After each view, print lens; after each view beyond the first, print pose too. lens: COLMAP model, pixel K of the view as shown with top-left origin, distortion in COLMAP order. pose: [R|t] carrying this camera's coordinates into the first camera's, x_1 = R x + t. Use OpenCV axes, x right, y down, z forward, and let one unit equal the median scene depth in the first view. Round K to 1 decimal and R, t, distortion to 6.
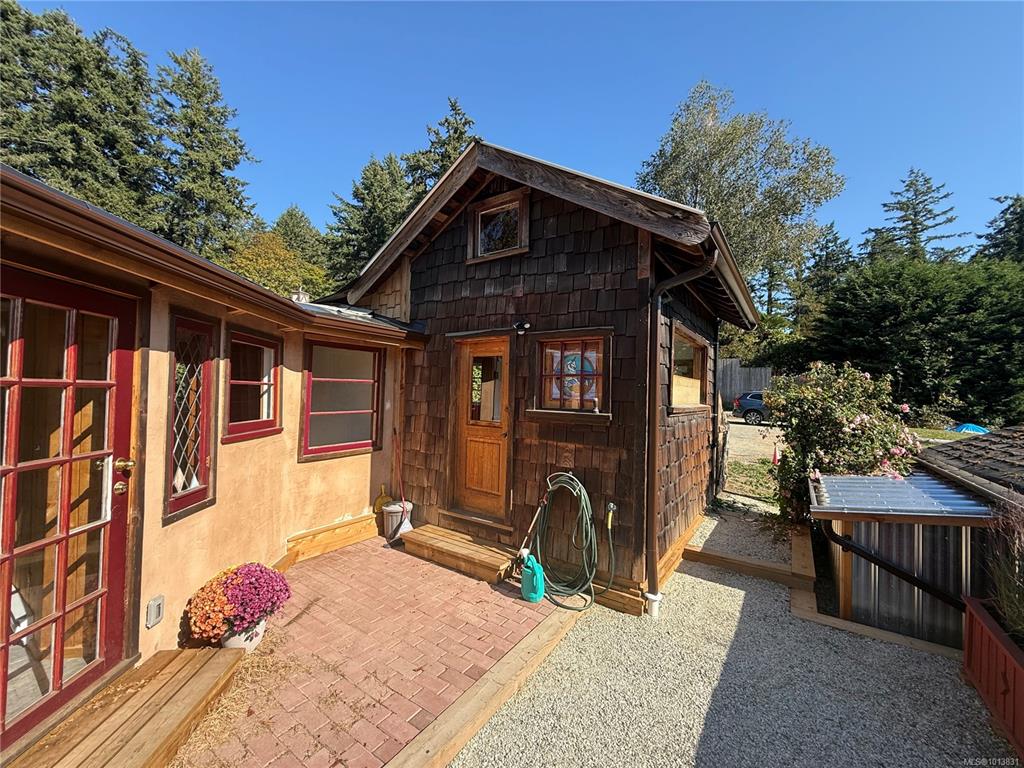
lens RADIAL K [[410.1, 0, 512.3], [0, 410.1, 405.5], [0, 0, 1]] dist [-0.001039, 0.000072]
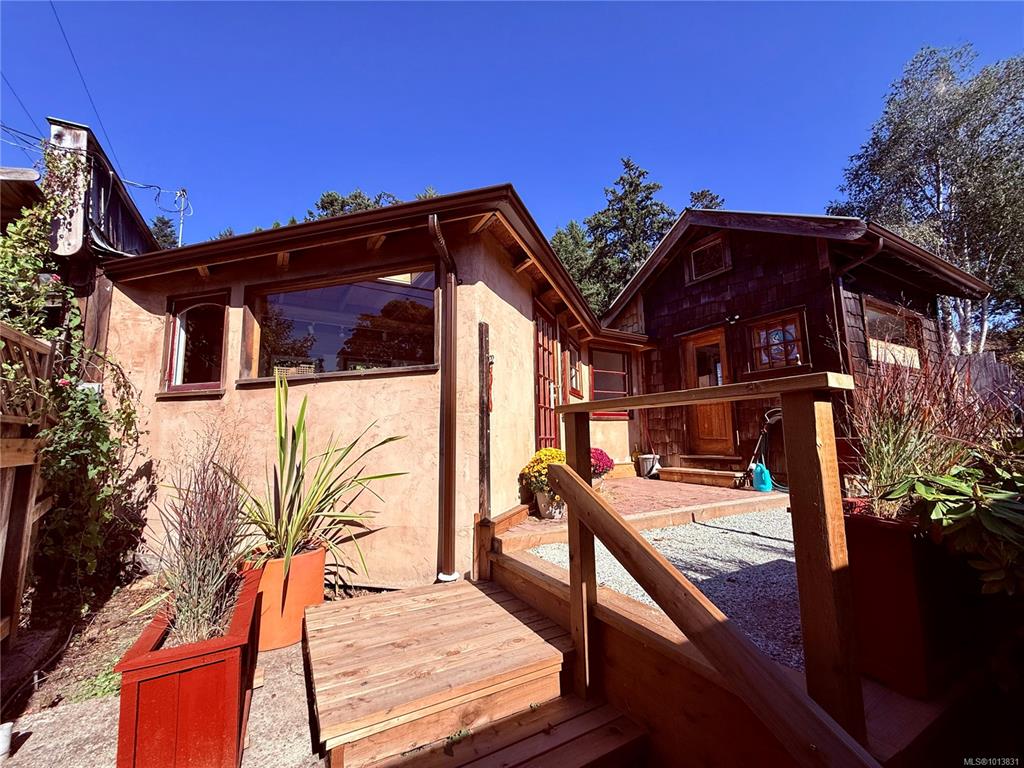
lens RADIAL K [[410.1, 0, 523.1], [0, 410.1, 388.7], [0, 0, 1]] dist [-0.001039, 0.000072]
pose [[0.905731, -0.091946, -0.413761, -0.066271], [0.031257, 0.988019, -0.151135, 0.231331], [0.422700, 0.123955, 0.897753, -0.546101]]
